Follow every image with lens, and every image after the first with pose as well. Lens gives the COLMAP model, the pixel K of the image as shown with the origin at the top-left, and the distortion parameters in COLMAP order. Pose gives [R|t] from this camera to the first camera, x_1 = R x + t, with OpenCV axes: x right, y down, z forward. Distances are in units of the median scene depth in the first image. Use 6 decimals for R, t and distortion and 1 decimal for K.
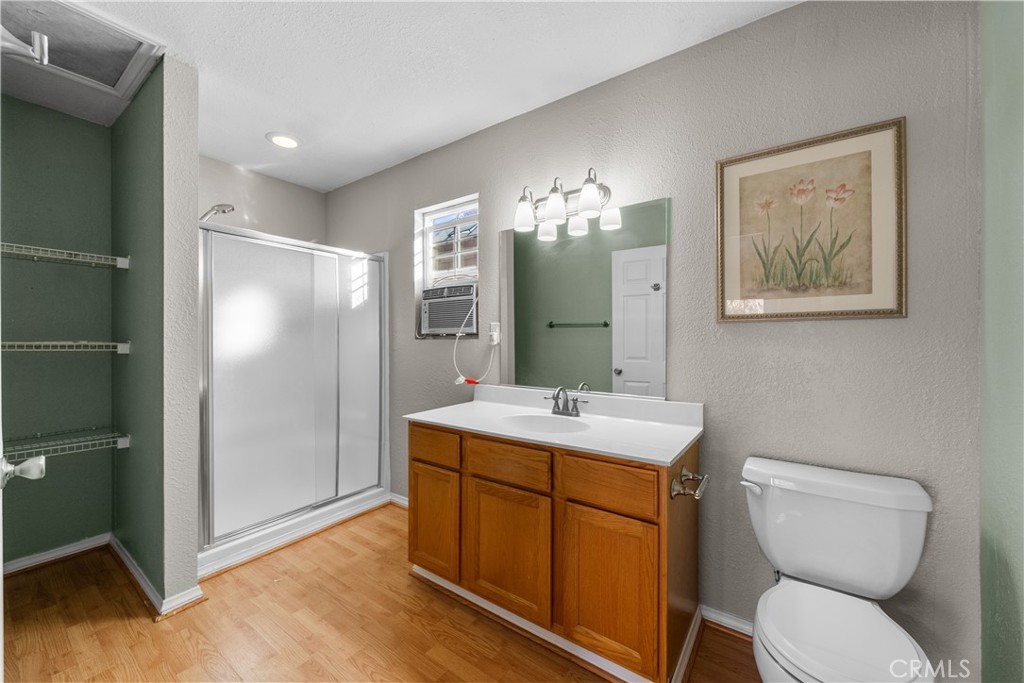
lens RADIAL K [[398.9, 0, 505.4], [0, 398.9, 339.7], [0, 0, 1]] dist [-0.000123, -0.000679]
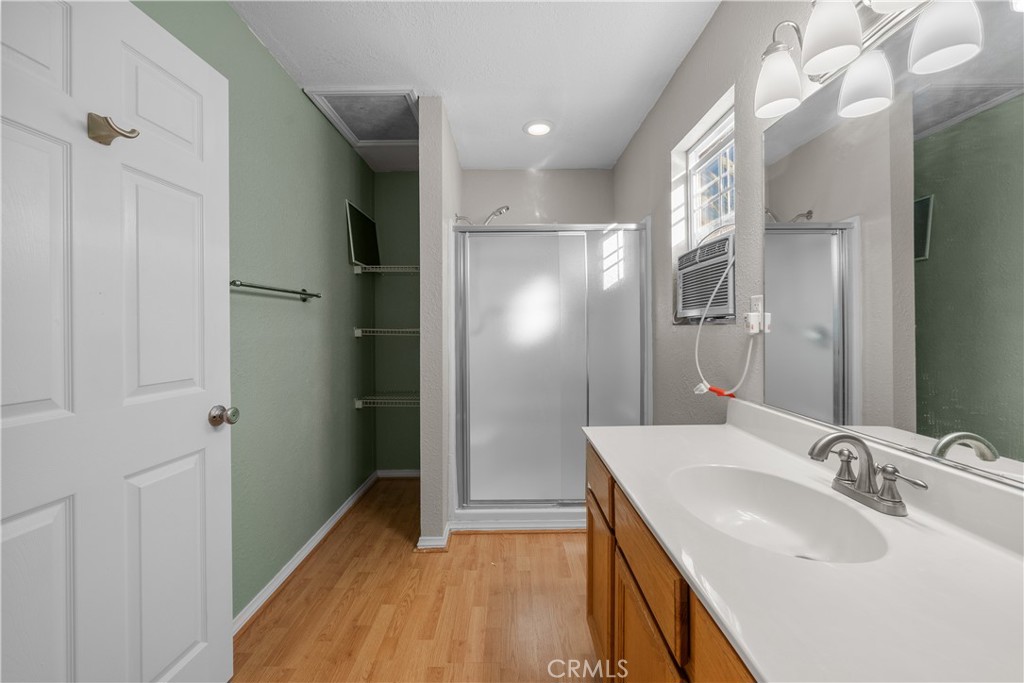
lens RADIAL K [[398.9, 0, 508.7], [0, 398.9, 328.3], [0, 0, 1]] dist [-0.000123, -0.000679]
pose [[0.579647, -0.001205, -0.814867, 0.226712], [0.007274, 0.999967, 0.003695, -0.000130], [0.814835, -0.008069, 0.579636, 0.362830]]
